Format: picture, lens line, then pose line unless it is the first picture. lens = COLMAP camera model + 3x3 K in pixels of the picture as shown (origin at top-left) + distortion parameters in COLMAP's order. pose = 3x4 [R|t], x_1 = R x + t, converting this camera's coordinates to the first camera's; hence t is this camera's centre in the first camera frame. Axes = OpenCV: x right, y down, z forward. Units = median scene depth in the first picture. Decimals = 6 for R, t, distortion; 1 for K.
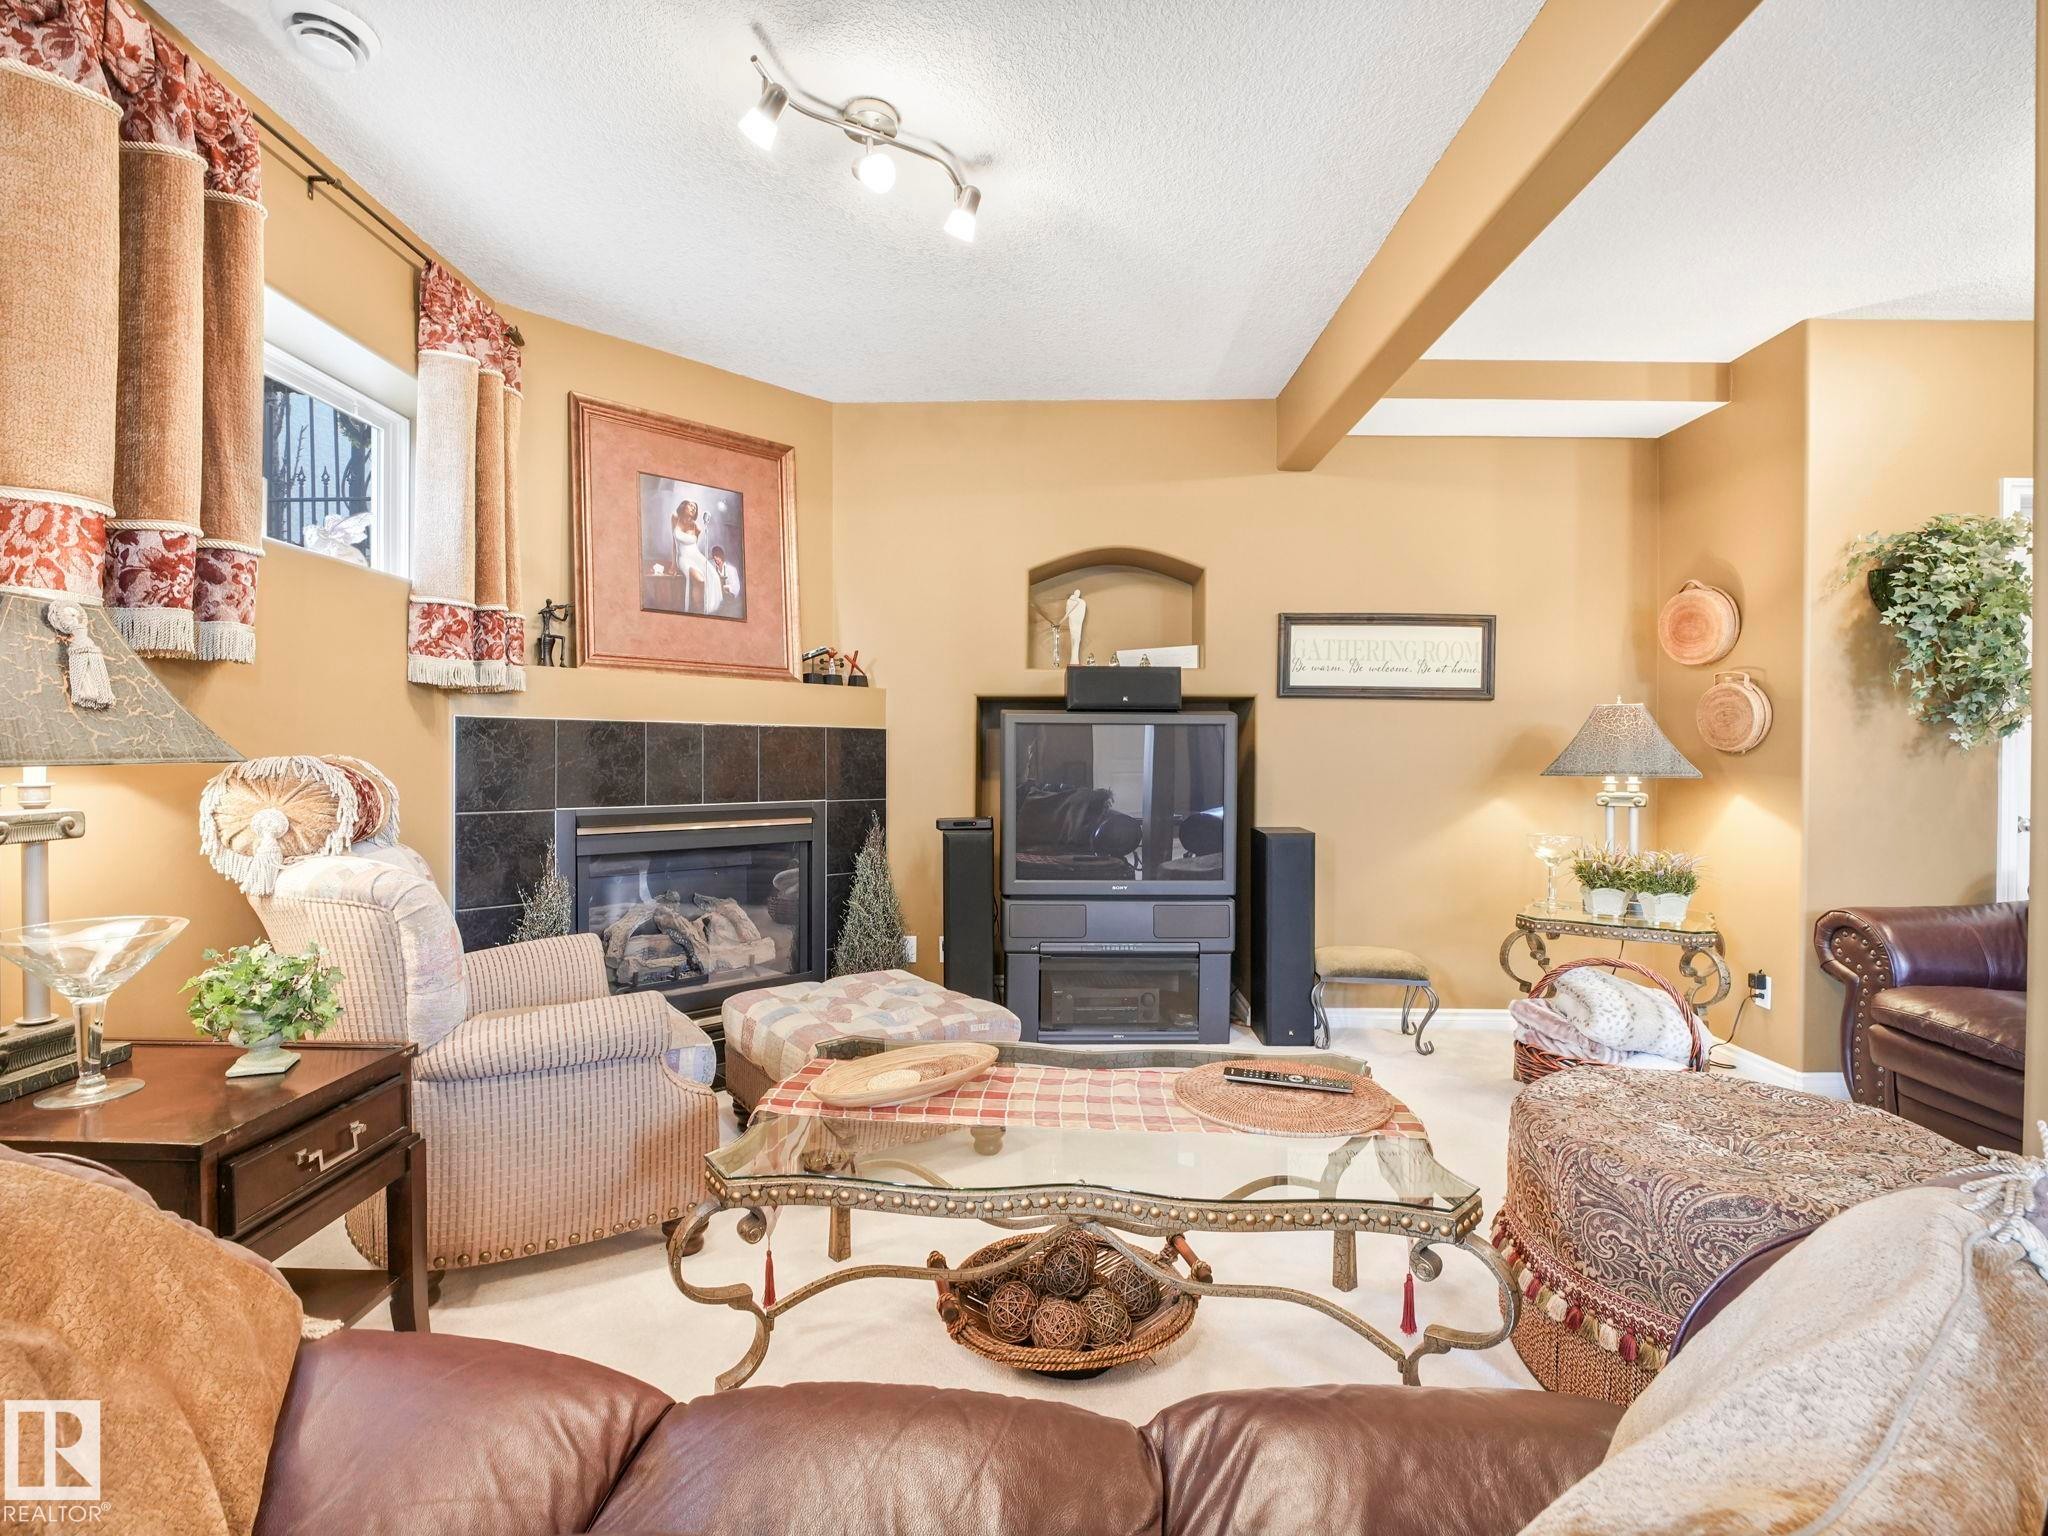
lens RADIAL K [[946.5, 0, 1018.2], [0, 946.5, 760.1], [0, 0, 1]] dist [0.026945, -0.013620]
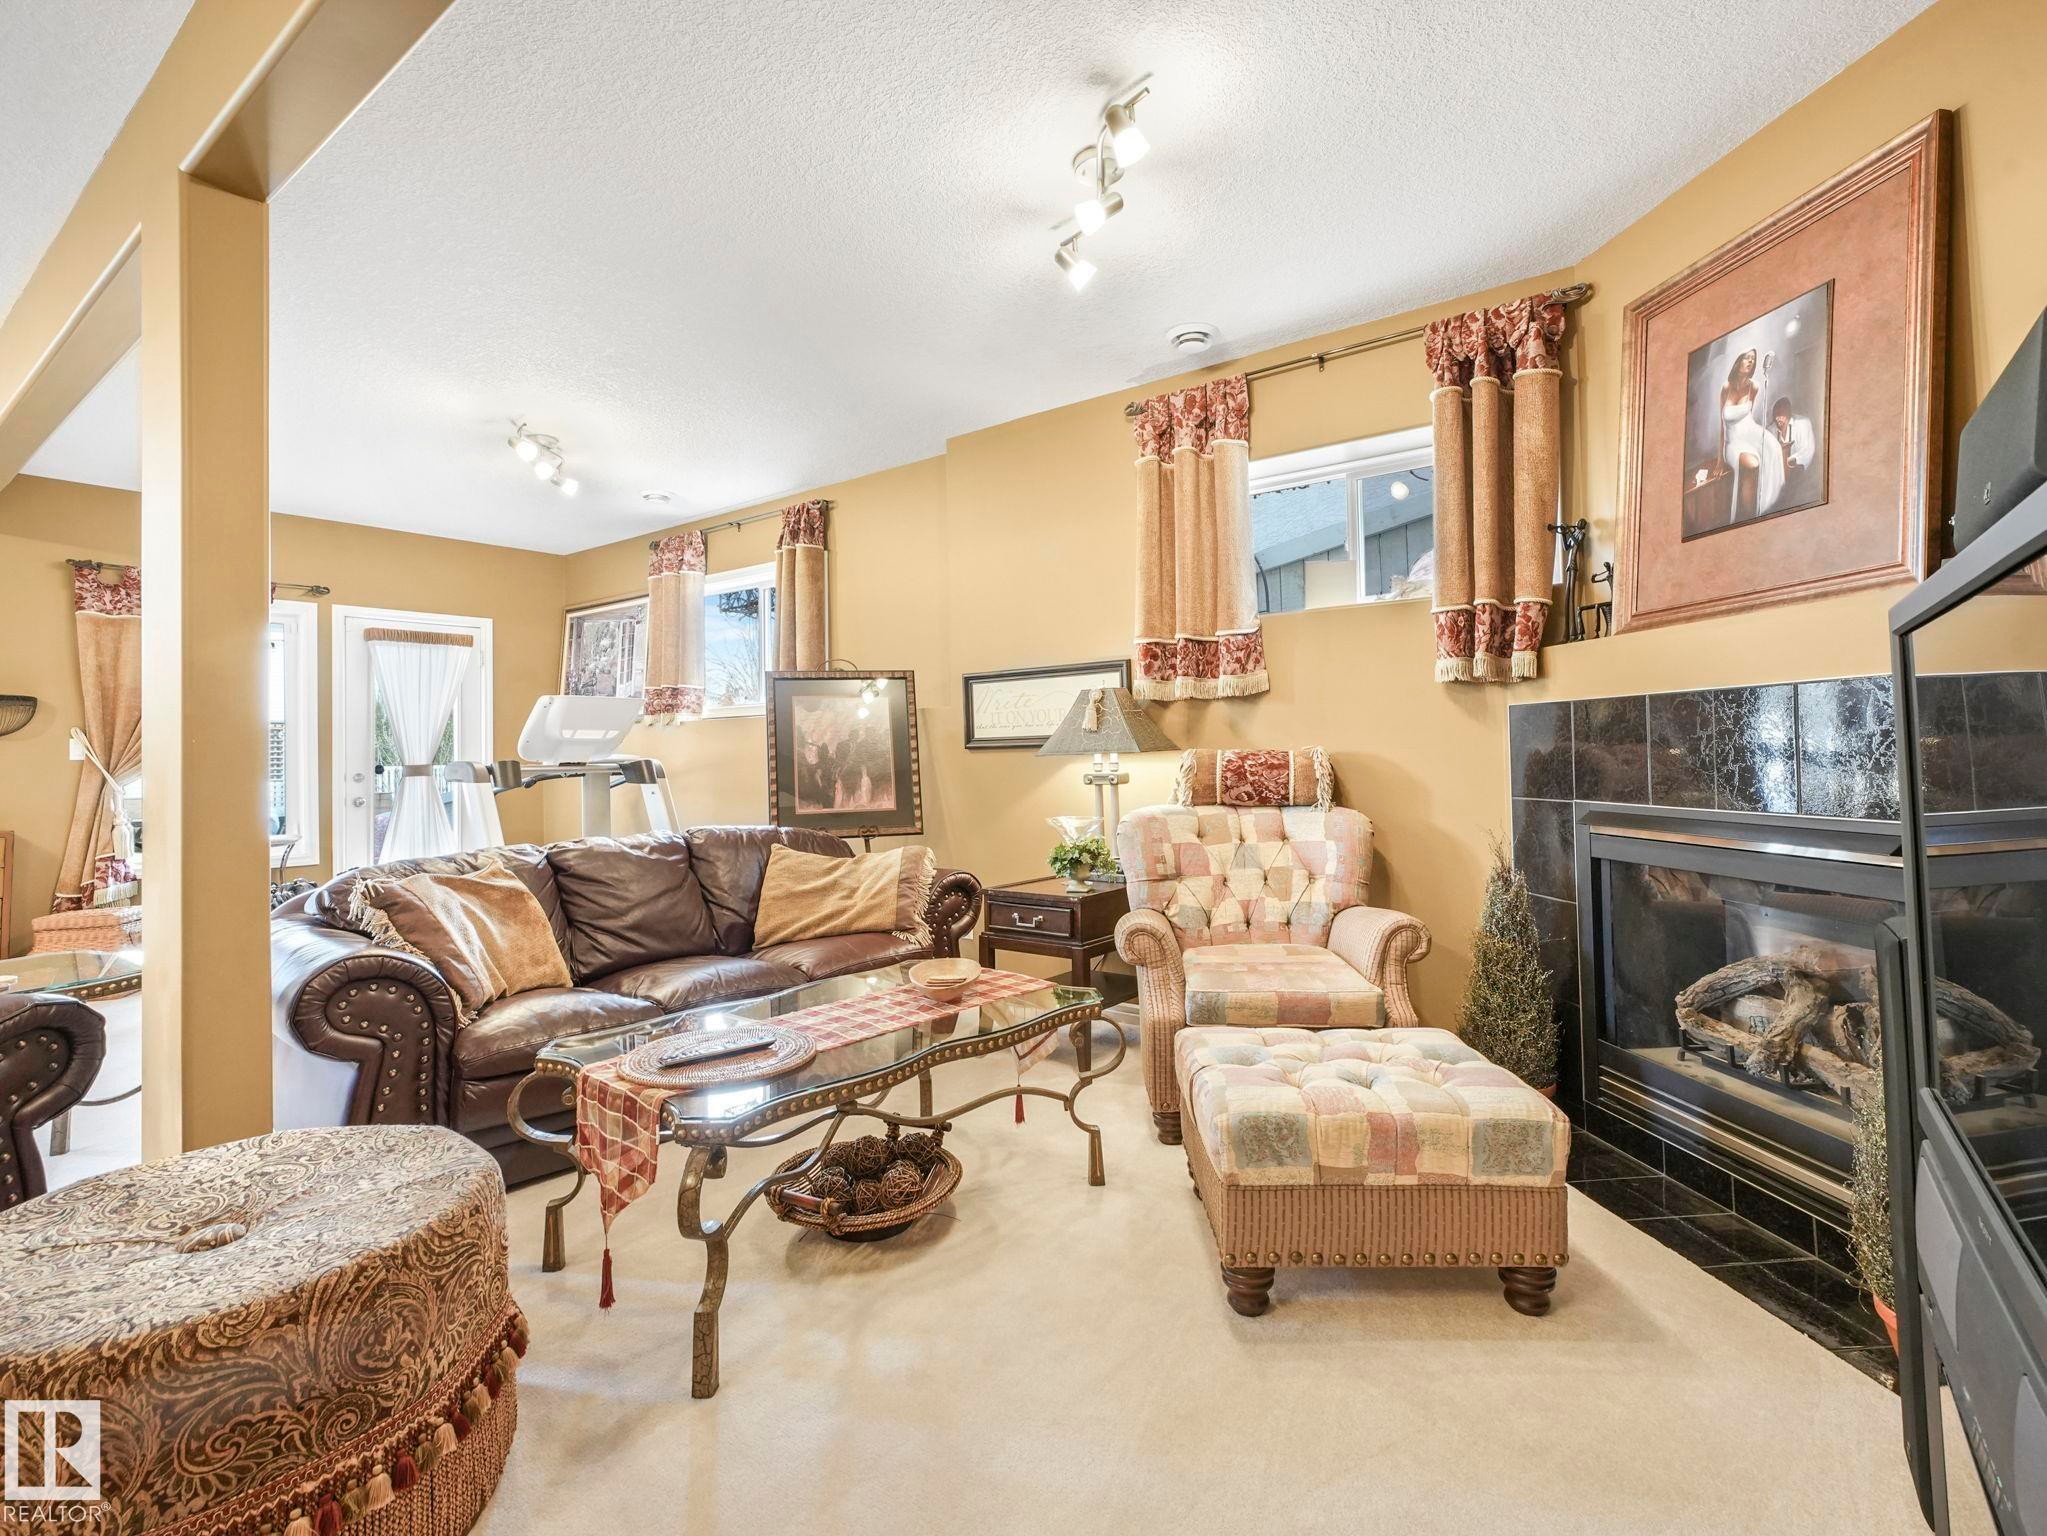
lens RADIAL K [[960.9, 0, 1023.5], [0, 960.9, 768.0], [0, 0, 1]] dist [0.001086, 0.001236]
pose [[-0.583240, 0.014574, -0.812169, 0.489829], [0.014739, 0.999864, 0.007357, 0.005865], [0.812166, -0.007680, -0.583376, 0.960124]]
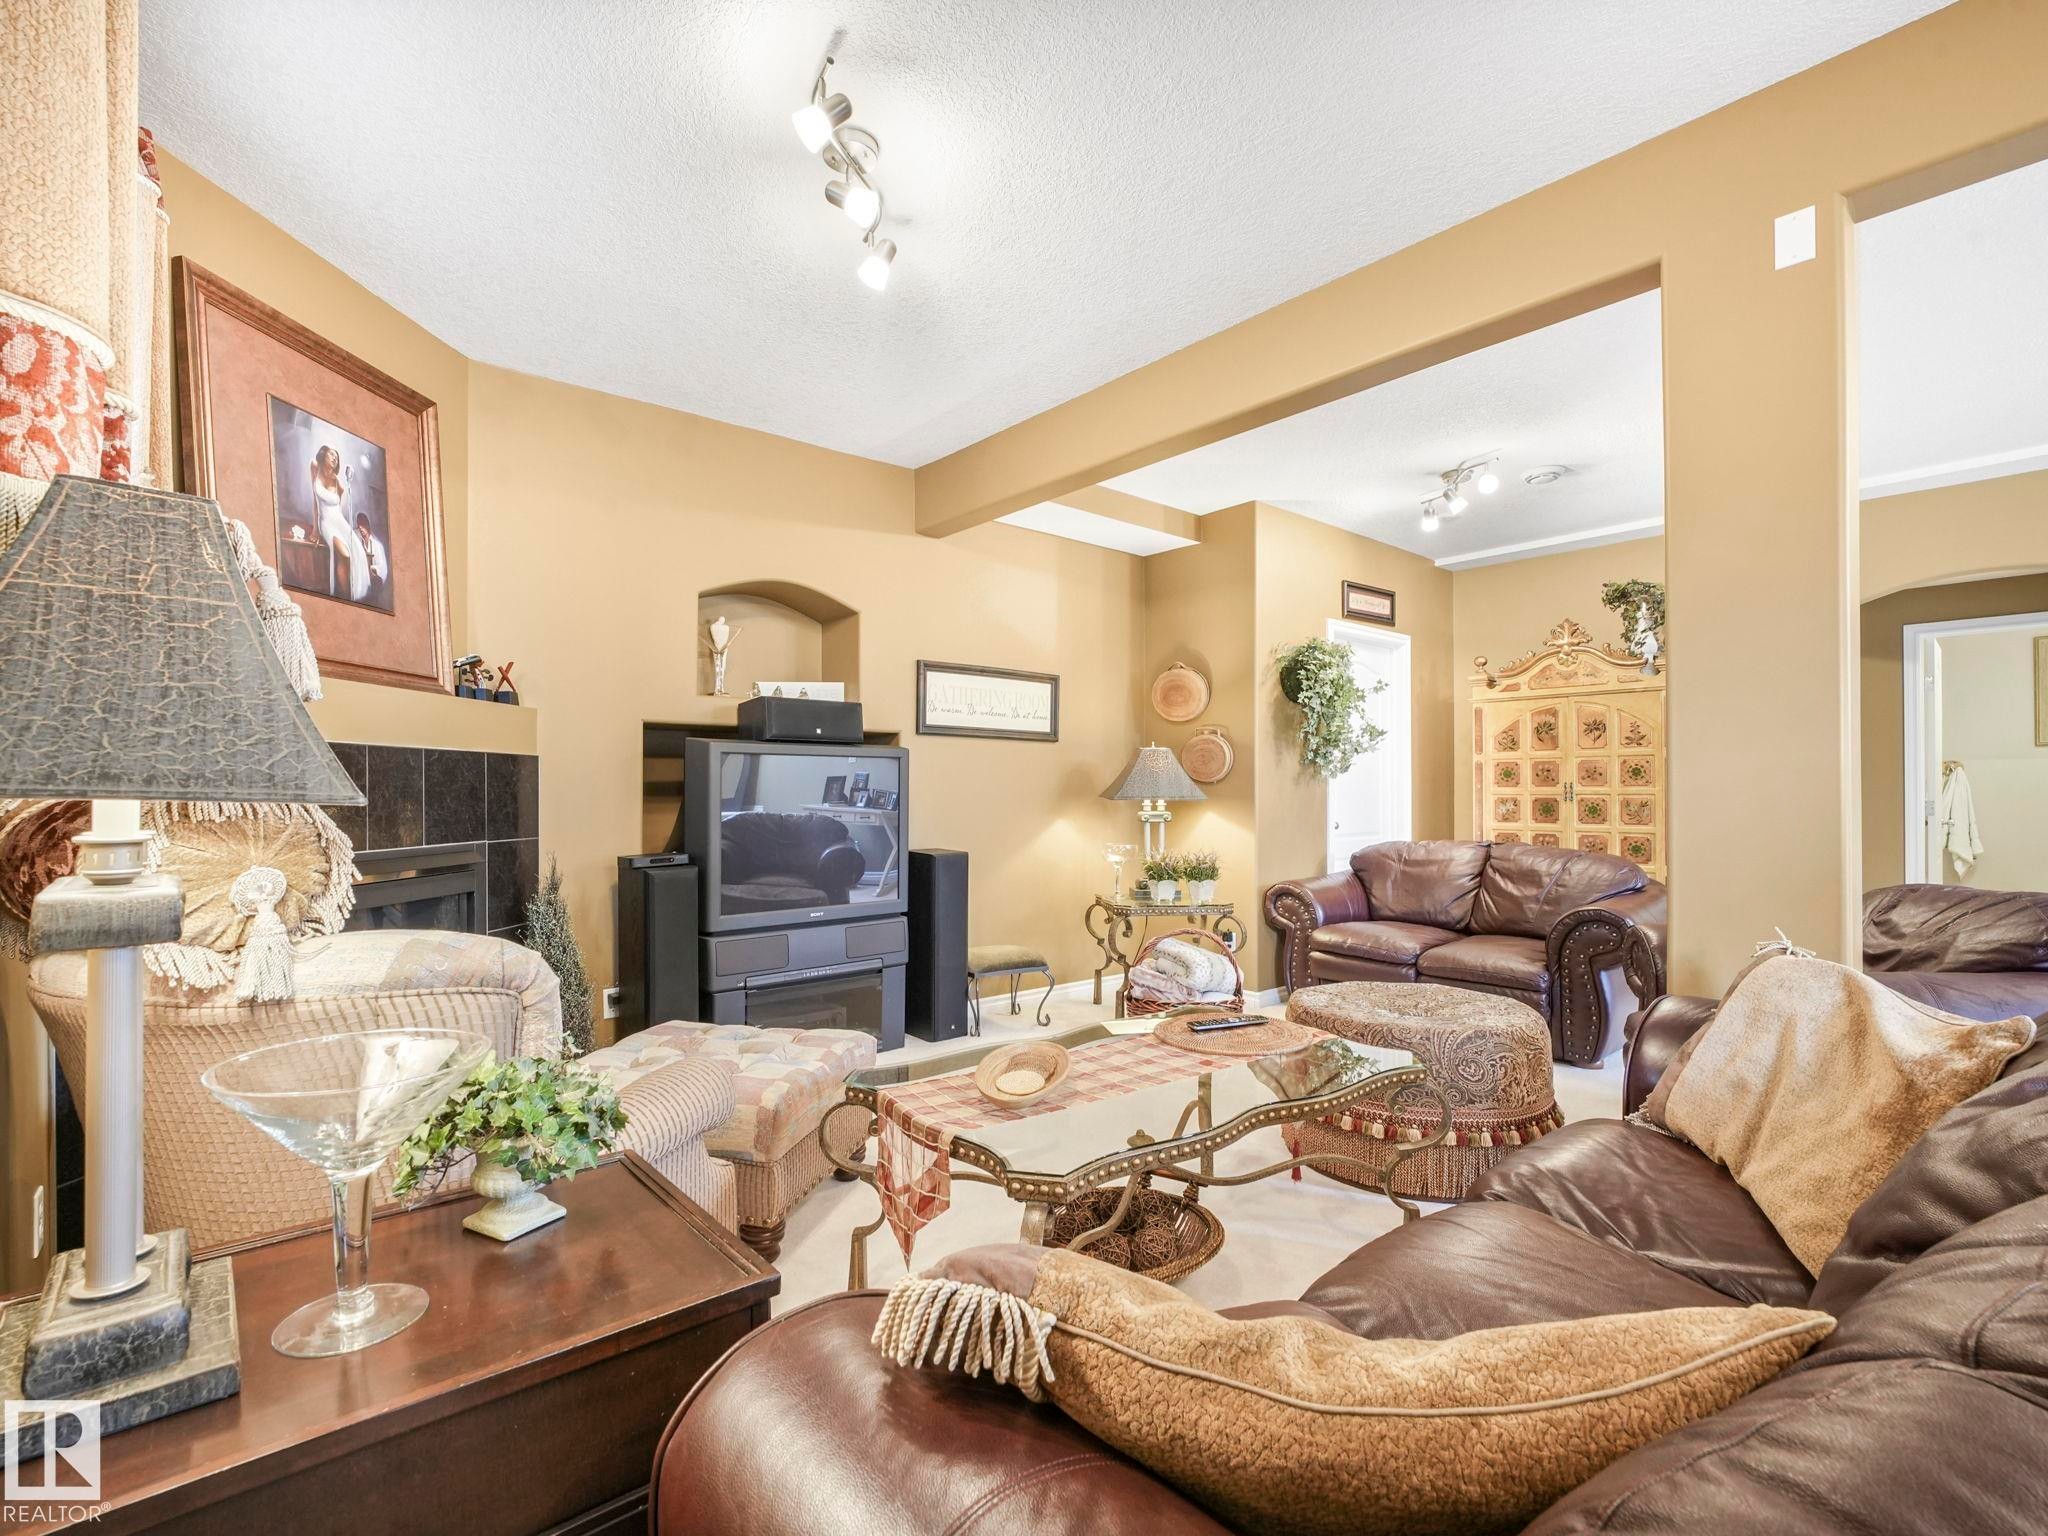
lens RADIAL K [[941.0, 0, 959.4], [0, 941.0, 792.3], [0, 0, 1]] dist [0.007687, 0.000345]
pose [[0.779211, -0.006228, 0.626731, -0.419030], [0.006318, 0.999978, 0.002081, 0.001140], [-0.626730, 0.002339, 0.779233, 0.106557]]
